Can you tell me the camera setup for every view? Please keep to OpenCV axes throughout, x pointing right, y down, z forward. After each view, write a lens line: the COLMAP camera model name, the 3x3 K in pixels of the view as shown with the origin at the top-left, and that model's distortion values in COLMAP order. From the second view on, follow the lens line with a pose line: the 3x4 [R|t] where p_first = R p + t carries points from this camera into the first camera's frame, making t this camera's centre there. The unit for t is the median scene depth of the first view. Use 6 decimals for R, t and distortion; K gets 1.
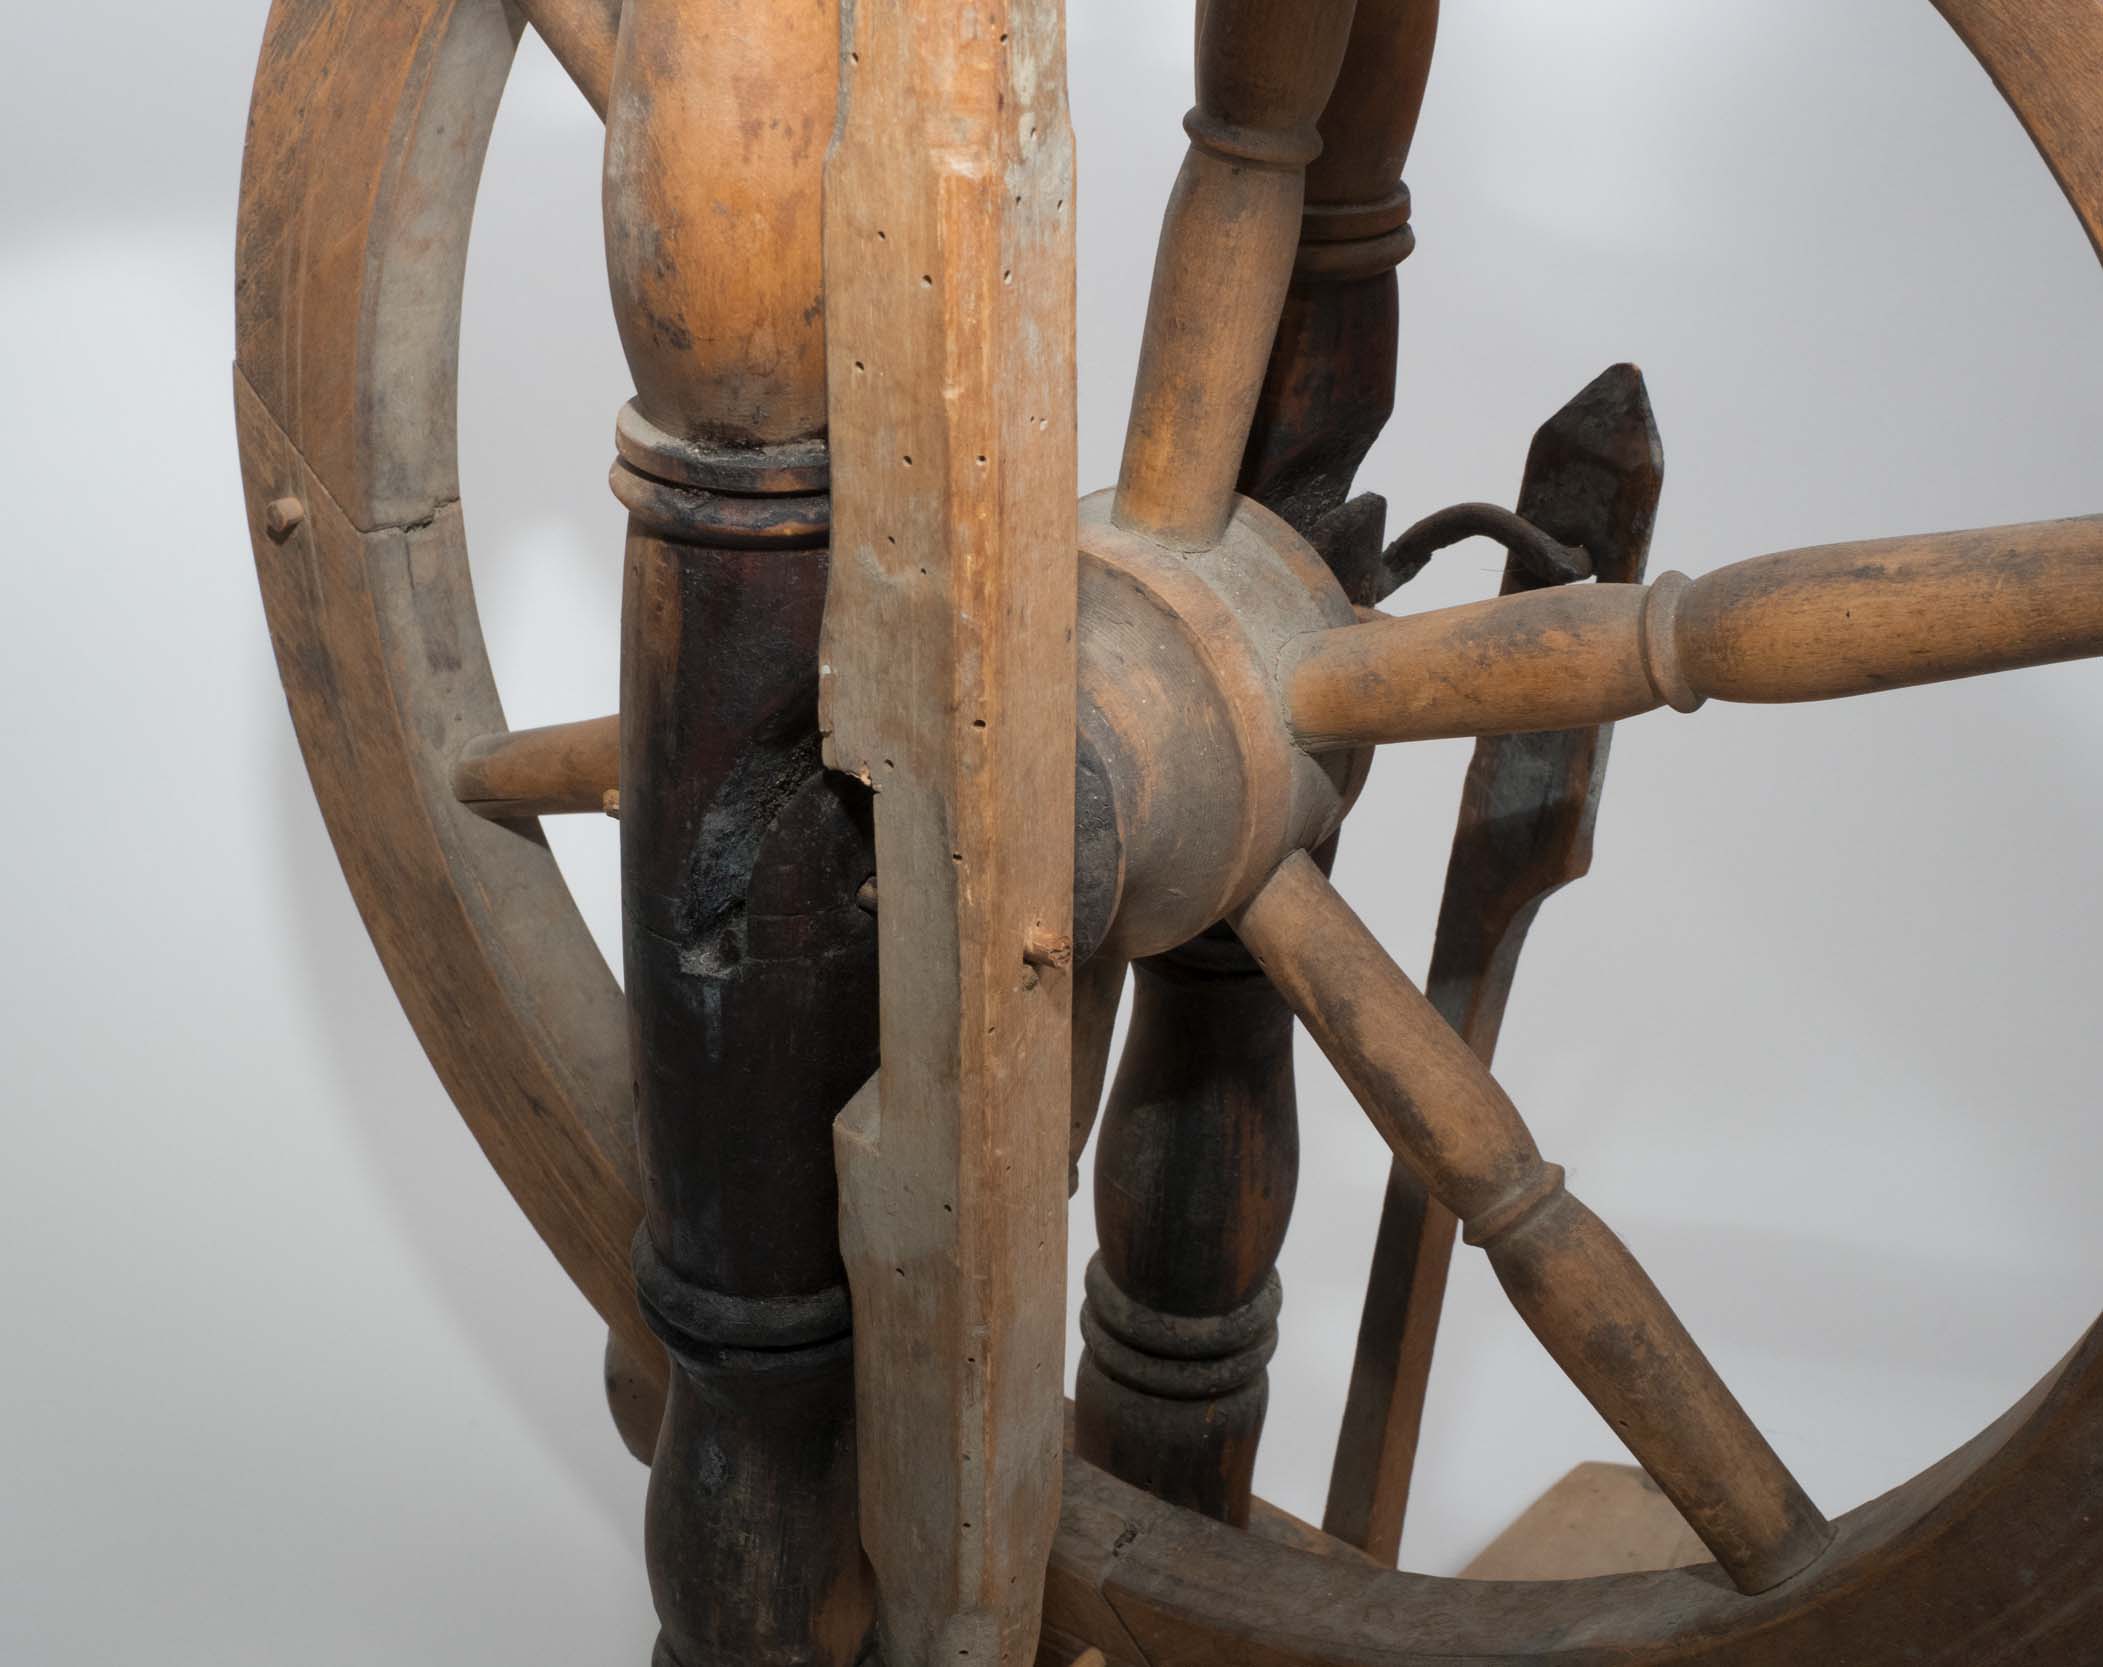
lens RADIAL K [[2628.8, 0, 1040.1], [0, 2628.8, 840.3], [0, 0, 1]] dist [0.001356, 0.000000]
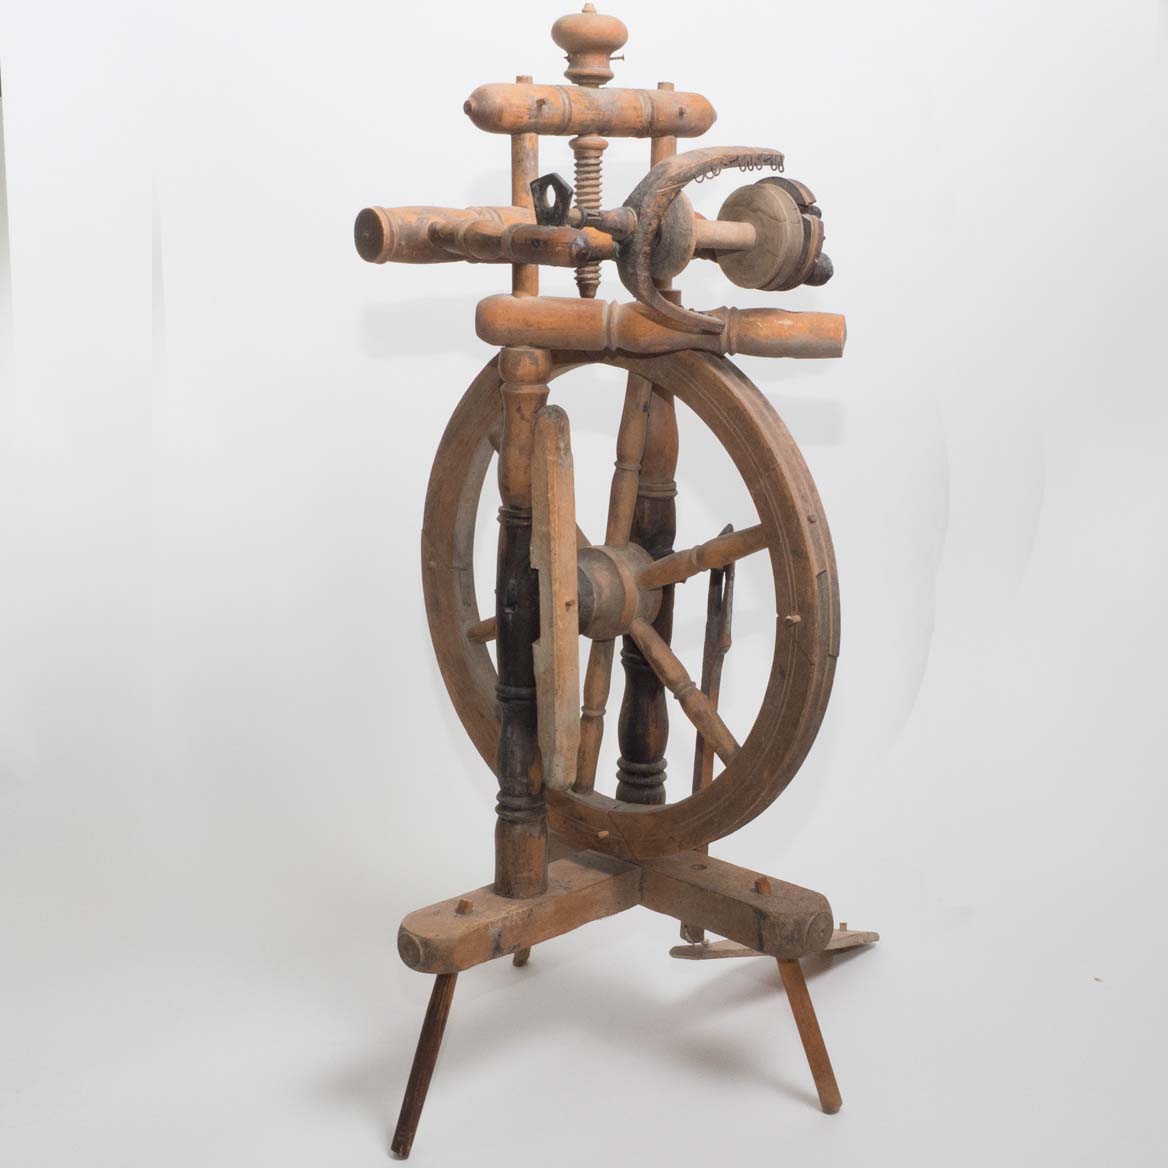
lens RADIAL K [[1208.4, 0, 593.0], [0, 1208.4, 585.5], [0, 0, 1]] dist [-0.127144, 0.000000]
pose [[0.991911, 0.015508, -0.125983, 0.291957], [-0.043959, 0.973060, -0.226324, 0.457681], [0.119079, 0.230032, 0.965870, -1.133437]]
